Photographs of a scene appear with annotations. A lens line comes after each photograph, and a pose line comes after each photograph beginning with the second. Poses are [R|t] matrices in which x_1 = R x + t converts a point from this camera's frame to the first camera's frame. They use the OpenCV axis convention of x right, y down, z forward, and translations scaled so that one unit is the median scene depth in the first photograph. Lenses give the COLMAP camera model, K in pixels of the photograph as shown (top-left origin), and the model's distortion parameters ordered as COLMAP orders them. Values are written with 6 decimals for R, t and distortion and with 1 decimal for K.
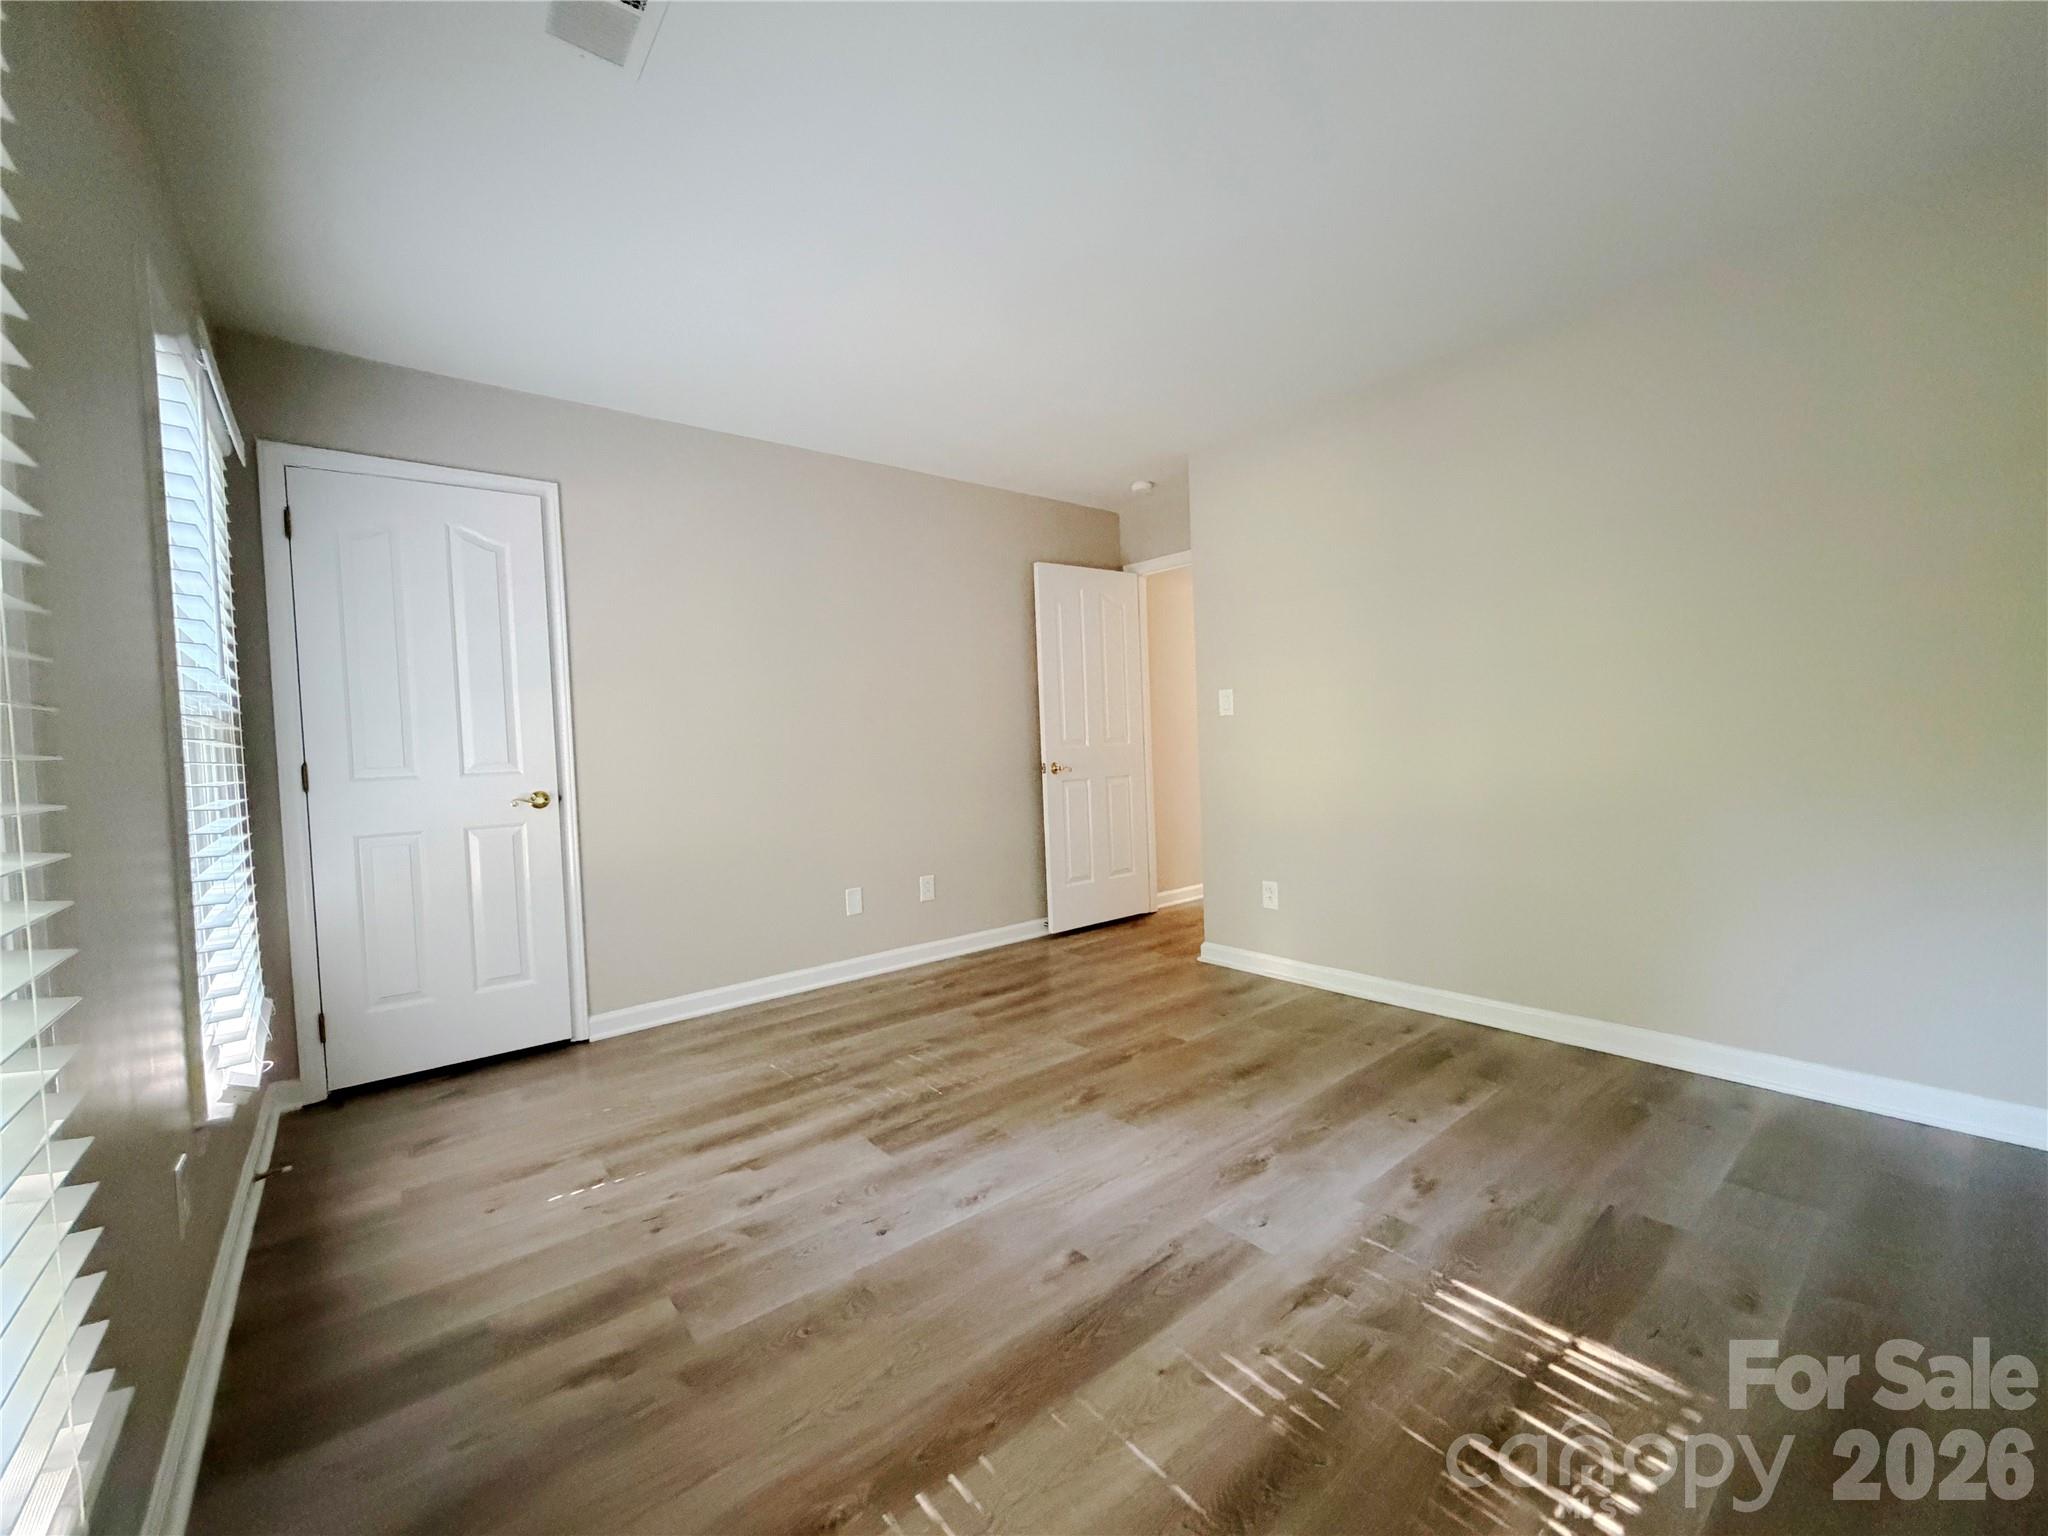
lens RADIAL K [[816.7, 0, 1016.9], [0, 816.7, 766.1], [0, 0, 1]] dist [0.000585, 0.000068]
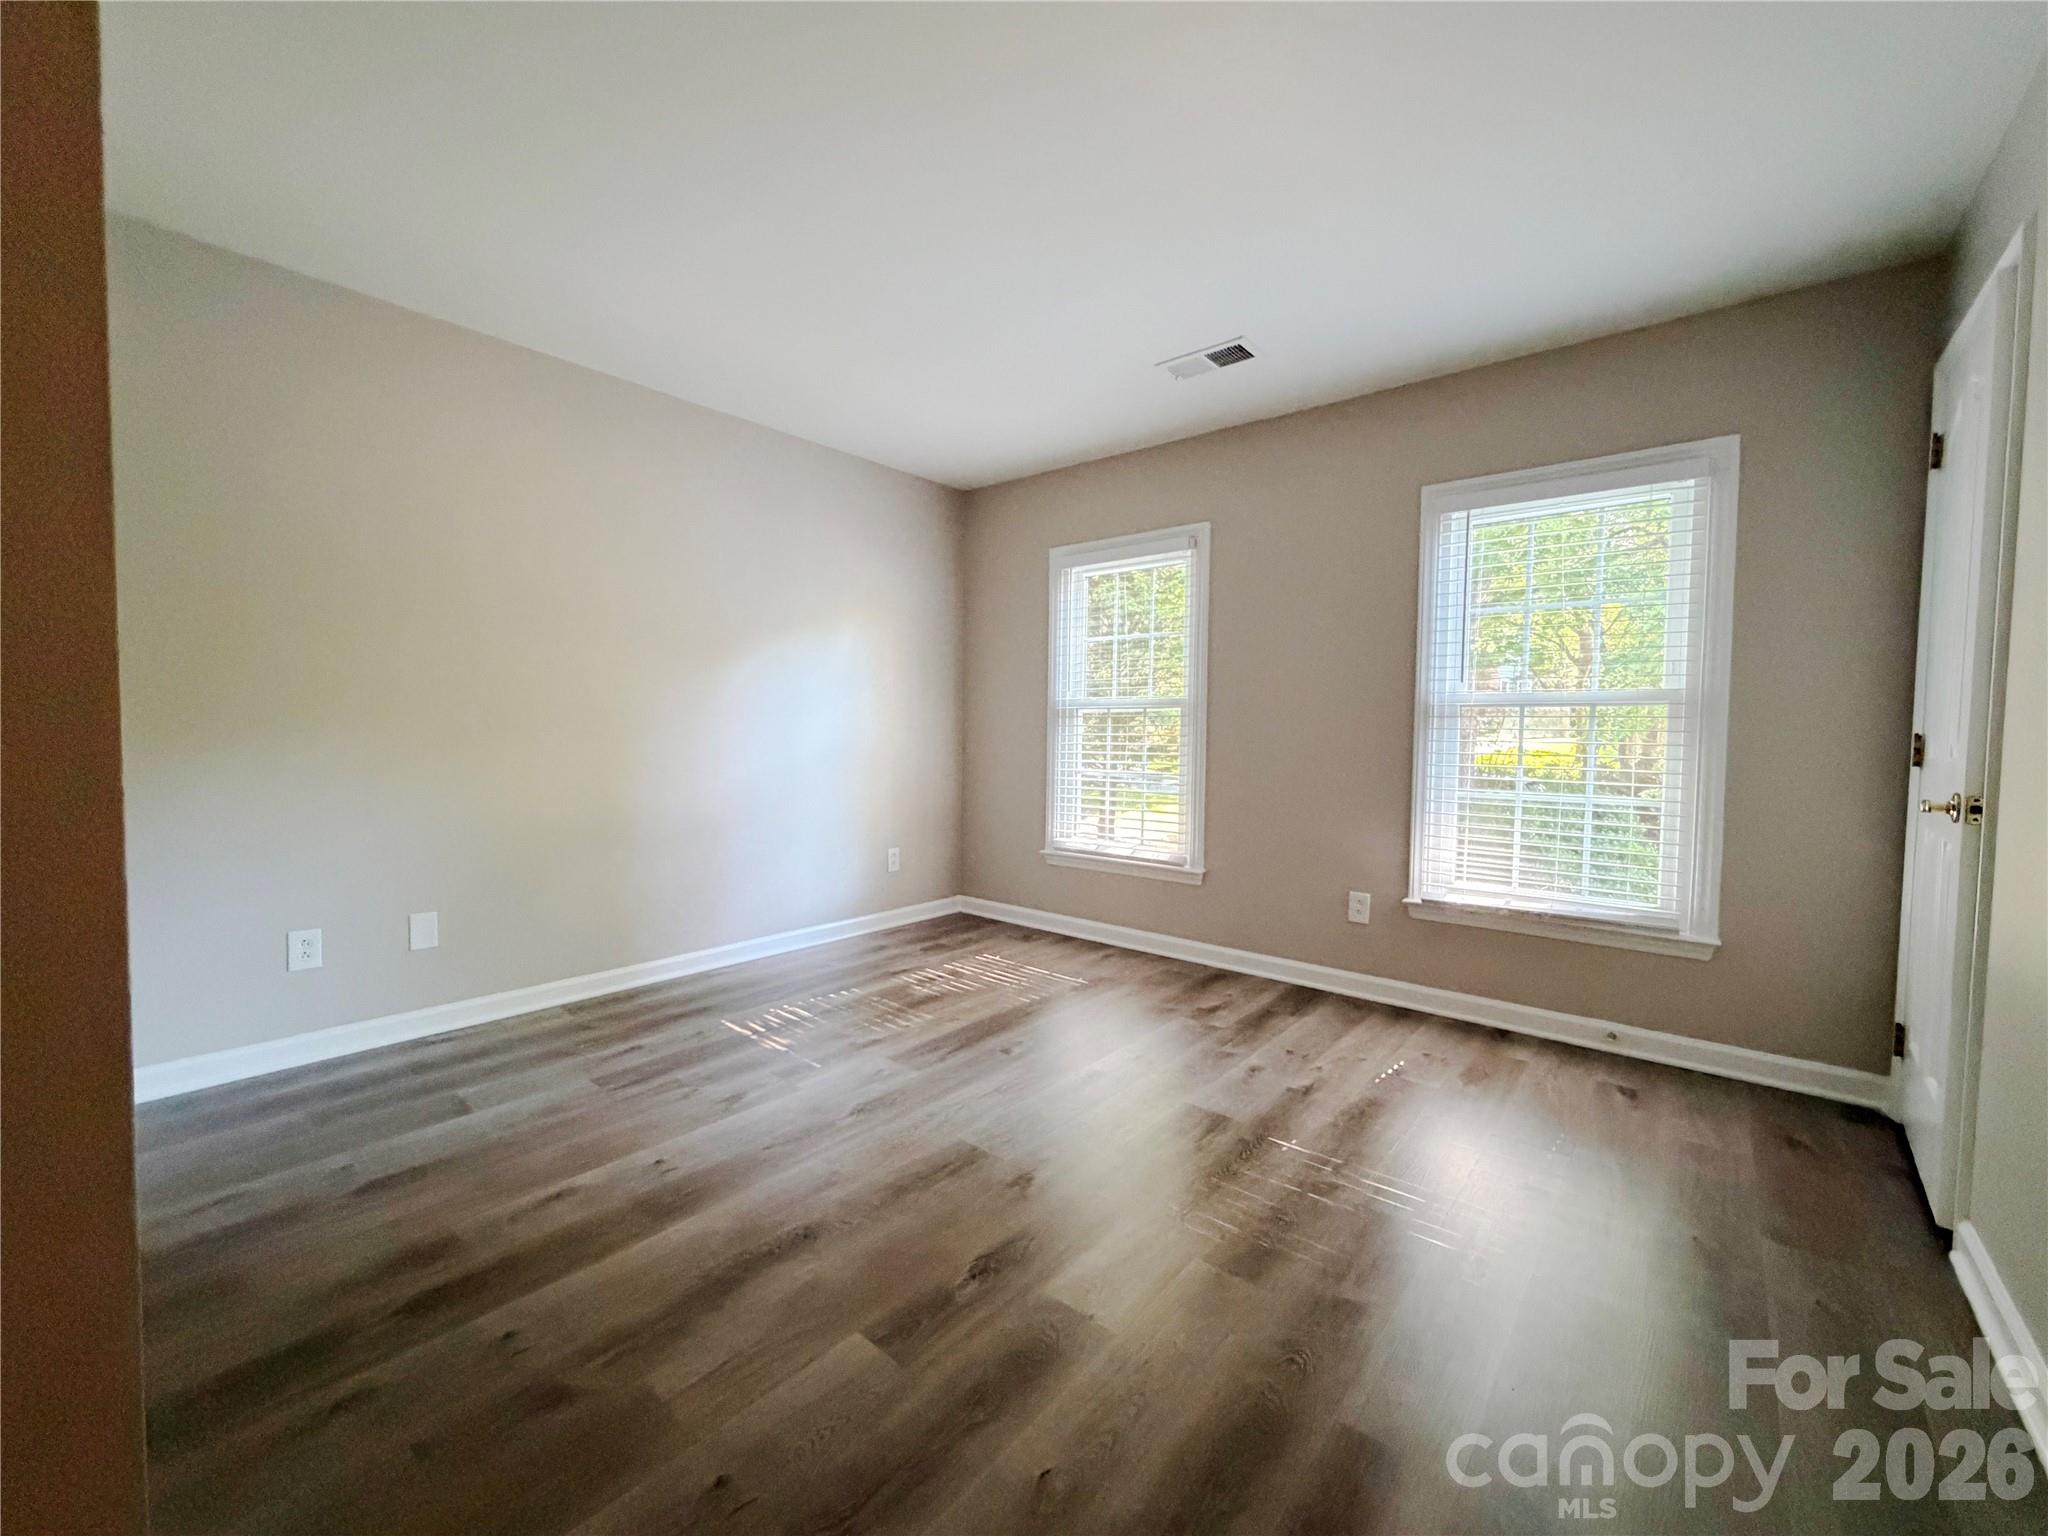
lens RADIAL K [[816.7, 0, 1016.9], [0, 816.7, 766.1], [0, 0, 1]] dist [0.000585, 0.000068]
pose [[-0.981501, 0.035543, -0.188127, 0.290120], [0.019903, 0.996235, 0.084378, -0.077516], [0.190418, 0.079073, -0.978513, 2.204915]]
